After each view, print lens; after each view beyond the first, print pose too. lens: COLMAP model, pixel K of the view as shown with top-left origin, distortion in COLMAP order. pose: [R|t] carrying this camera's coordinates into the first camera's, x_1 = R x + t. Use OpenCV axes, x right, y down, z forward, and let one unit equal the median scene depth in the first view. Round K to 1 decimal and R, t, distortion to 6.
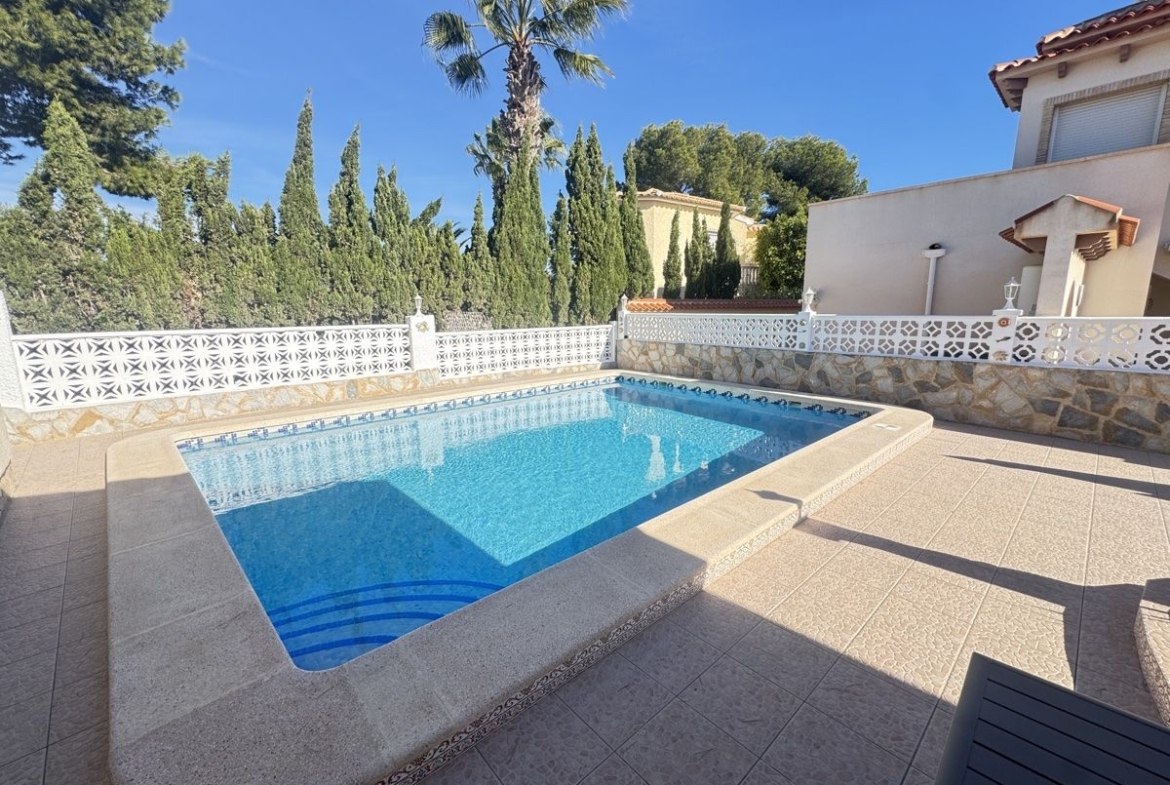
lens RADIAL K [[468.2, 0, 586.3], [0, 468.2, 390.7], [0, 0, 1]] dist [-0.001226, -0.000048]
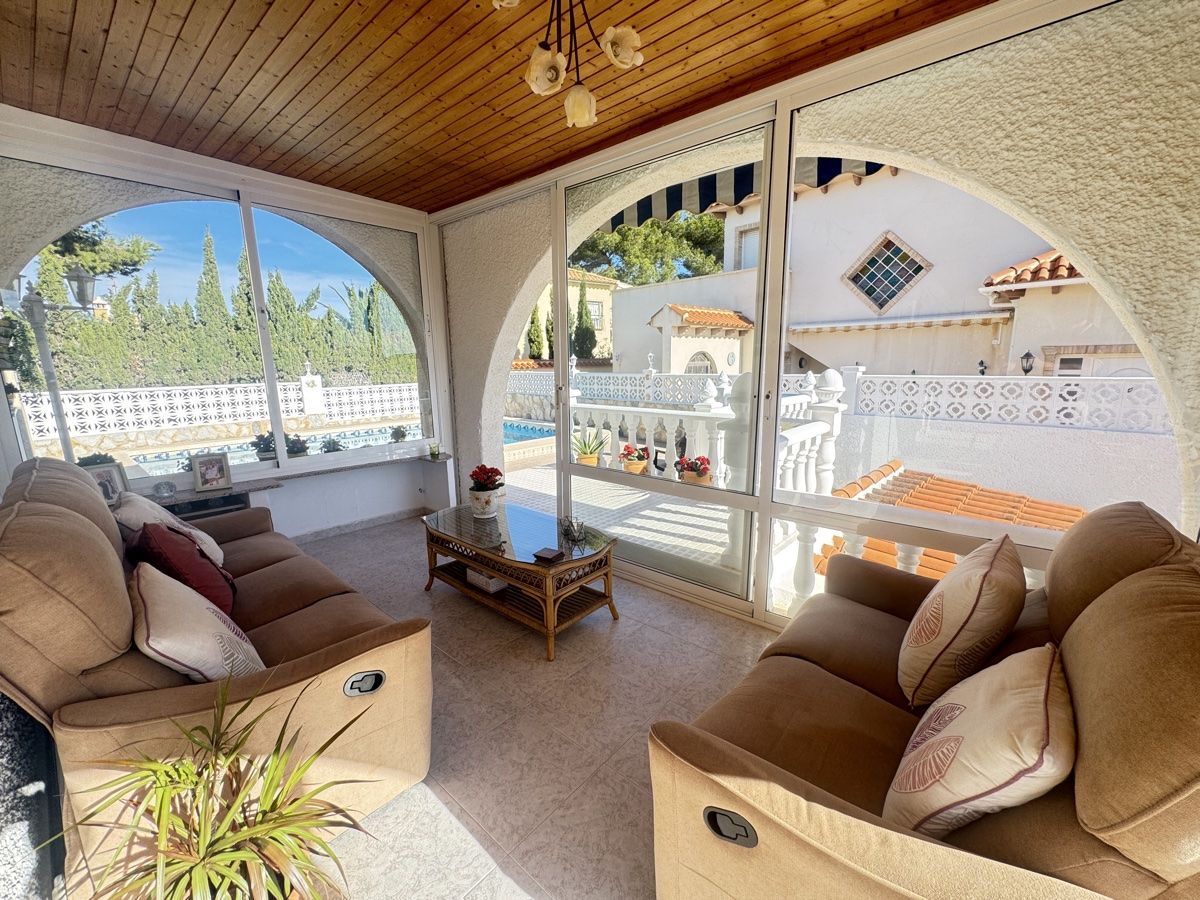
lens RADIAL K [[480.6, 0, 605.7], [0, 480.6, 454.1], [0, 0, 1]] dist [-0.003132, -0.000053]
pose [[0.997699, -0.020070, 0.064761, 0.499851], [0.018871, 0.999640, 0.019070, 0.072743], [-0.065120, -0.017804, 0.997719, -0.575848]]
